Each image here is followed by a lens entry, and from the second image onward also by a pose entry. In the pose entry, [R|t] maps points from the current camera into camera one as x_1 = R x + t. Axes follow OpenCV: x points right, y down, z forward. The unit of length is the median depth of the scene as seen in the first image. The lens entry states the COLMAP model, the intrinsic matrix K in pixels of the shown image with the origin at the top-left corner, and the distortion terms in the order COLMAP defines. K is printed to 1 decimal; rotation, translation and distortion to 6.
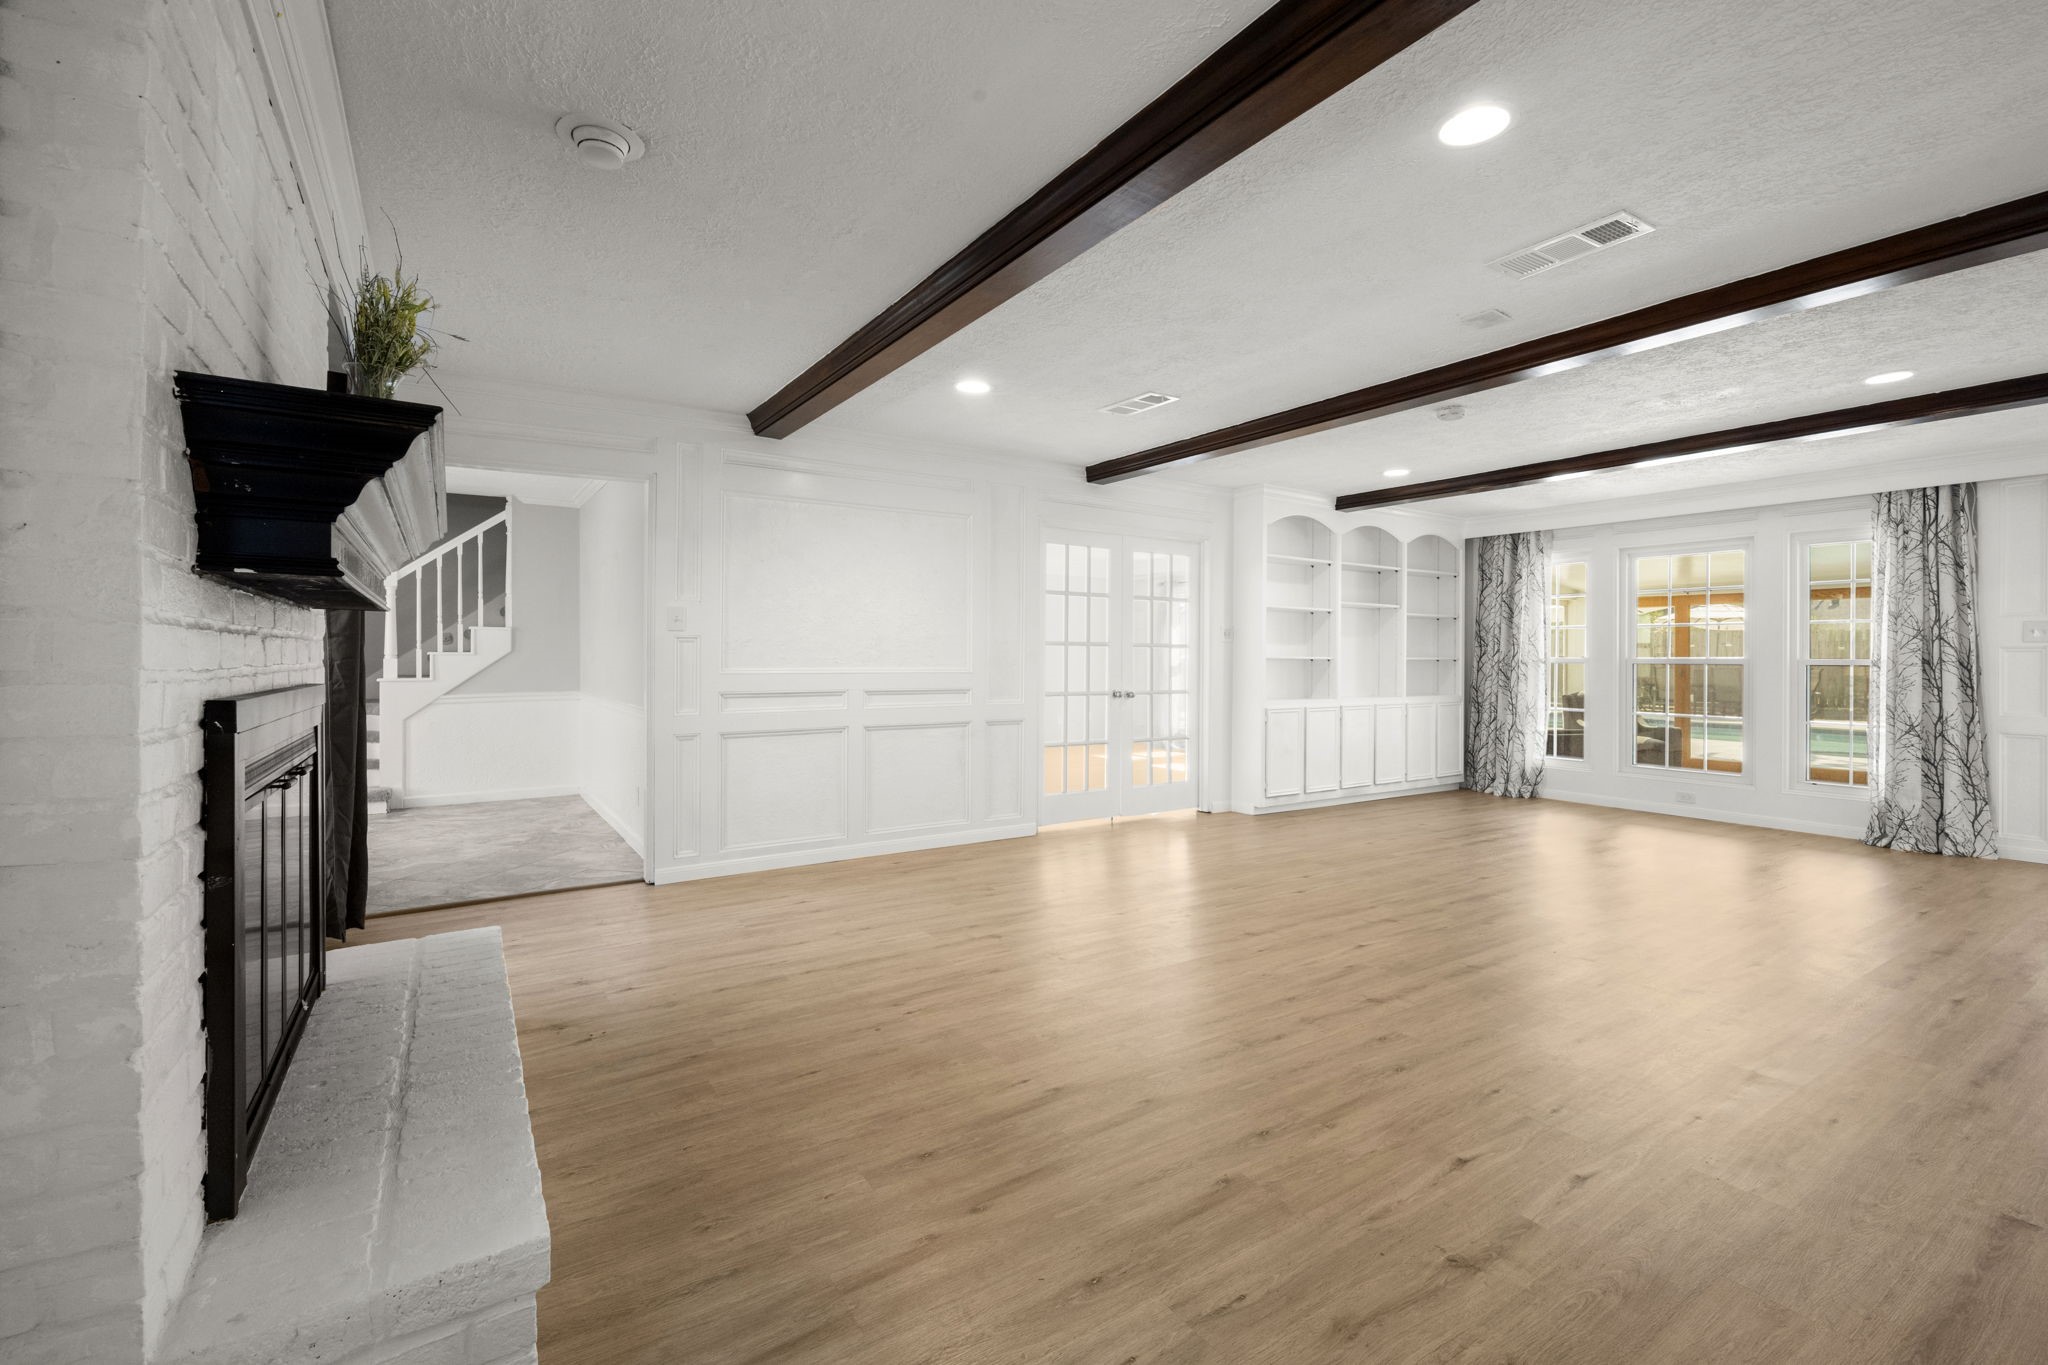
lens RADIAL K [[884.6, 0, 1025.2], [0, 884.6, 660.4], [0, 0, 1]] dist [0.000312, 0.000197]
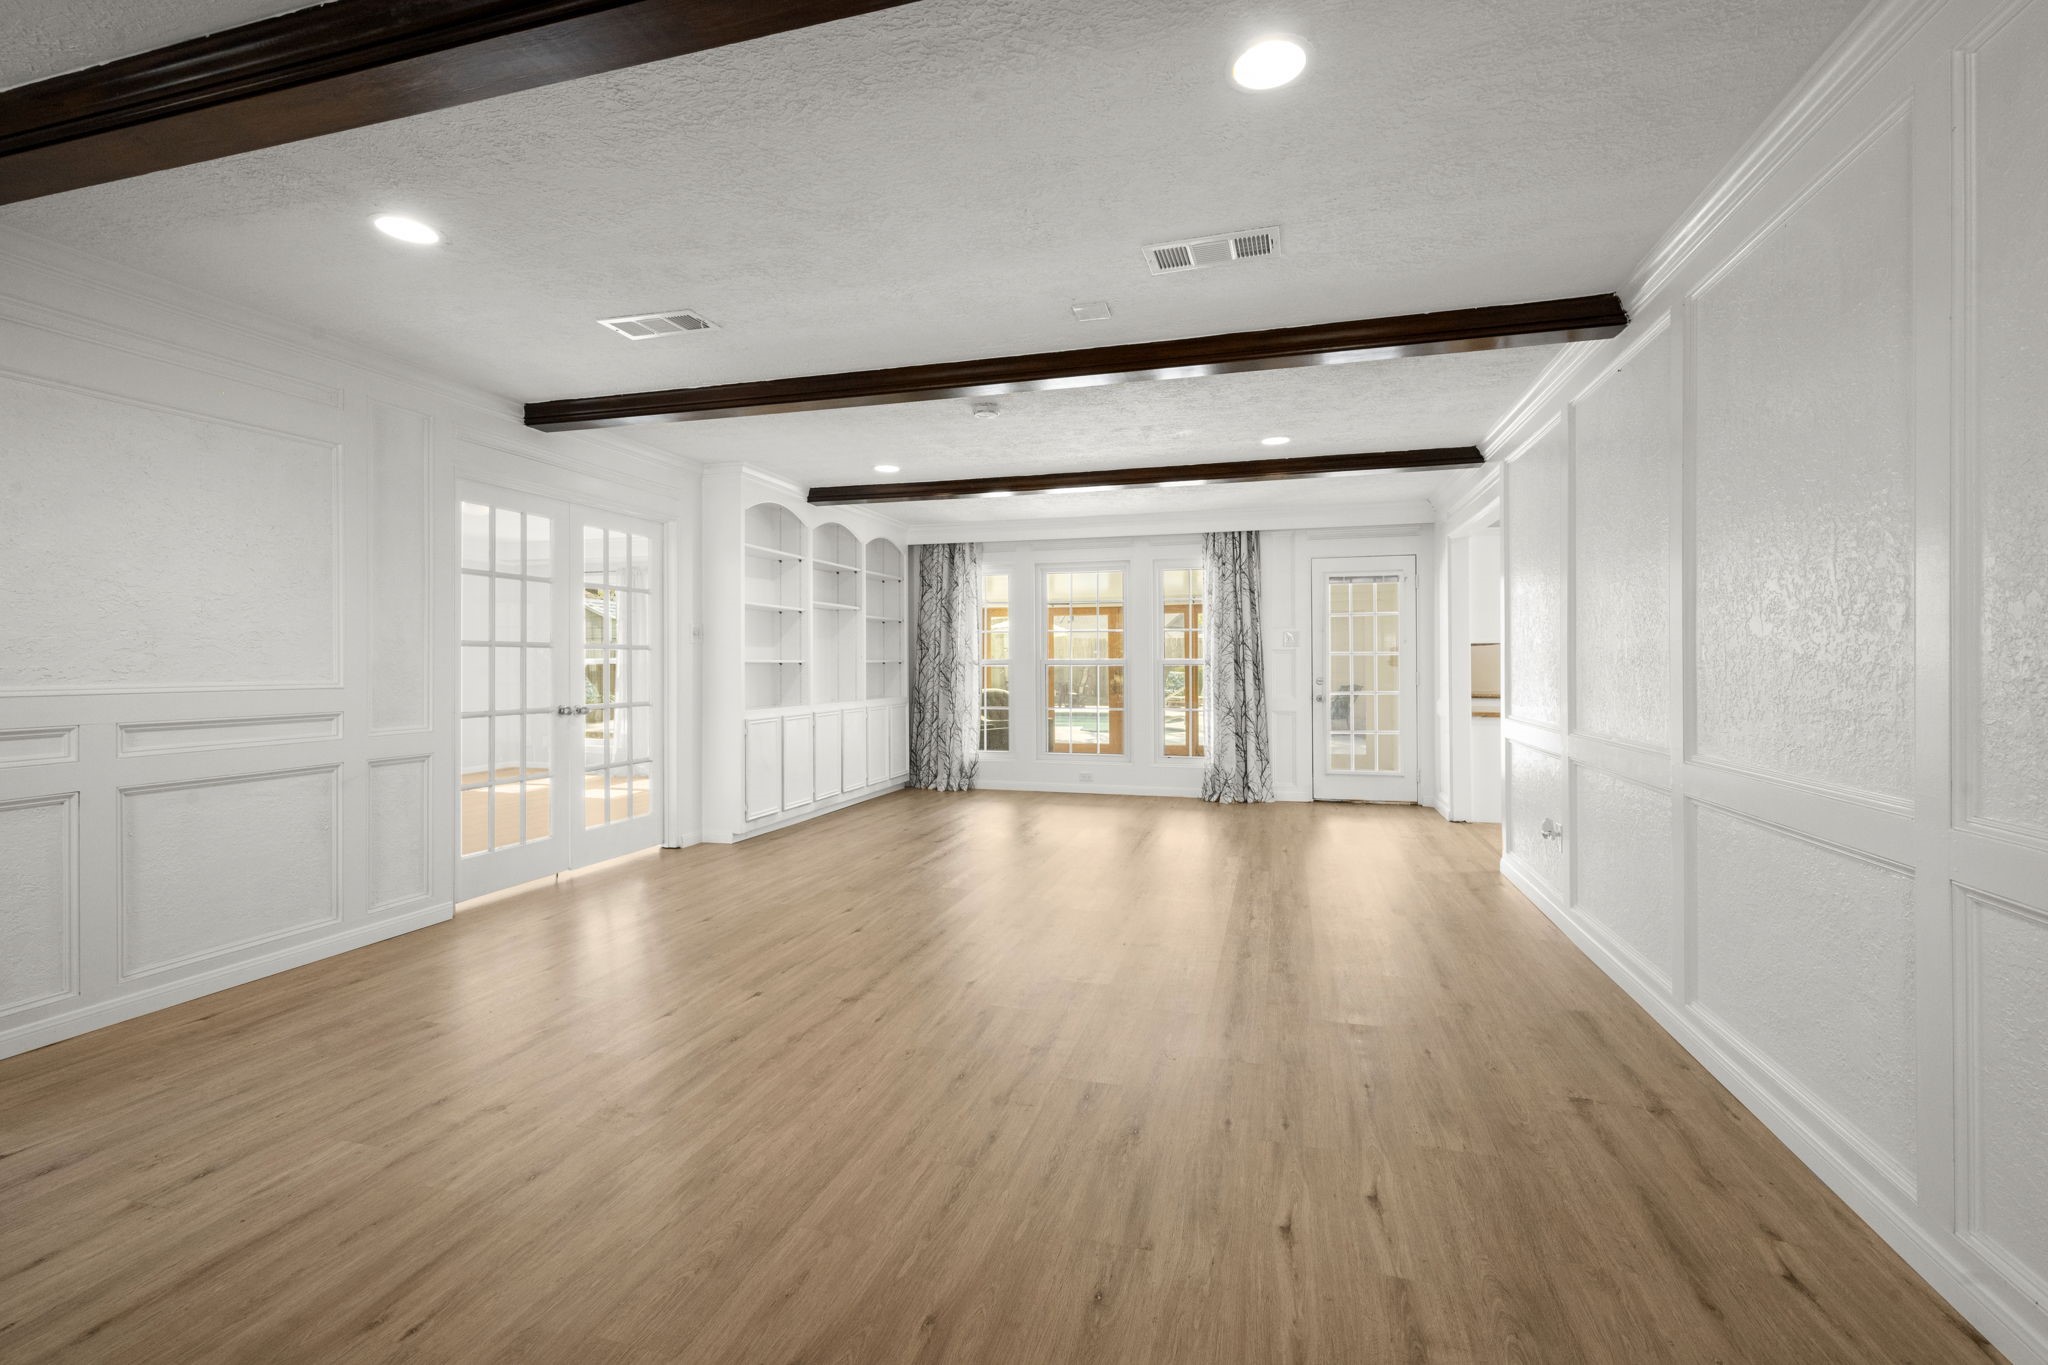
lens RADIAL K [[884.6, 0, 1025.2], [0, 884.6, 660.4], [0, 0, 1]] dist [0.000312, 0.000197]
pose [[0.759005, -0.006510, 0.651053, -0.085854], [0.009310, 0.999956, -0.000855, -0.000807], [-0.651019, 0.006711, 0.759032, 0.155534]]
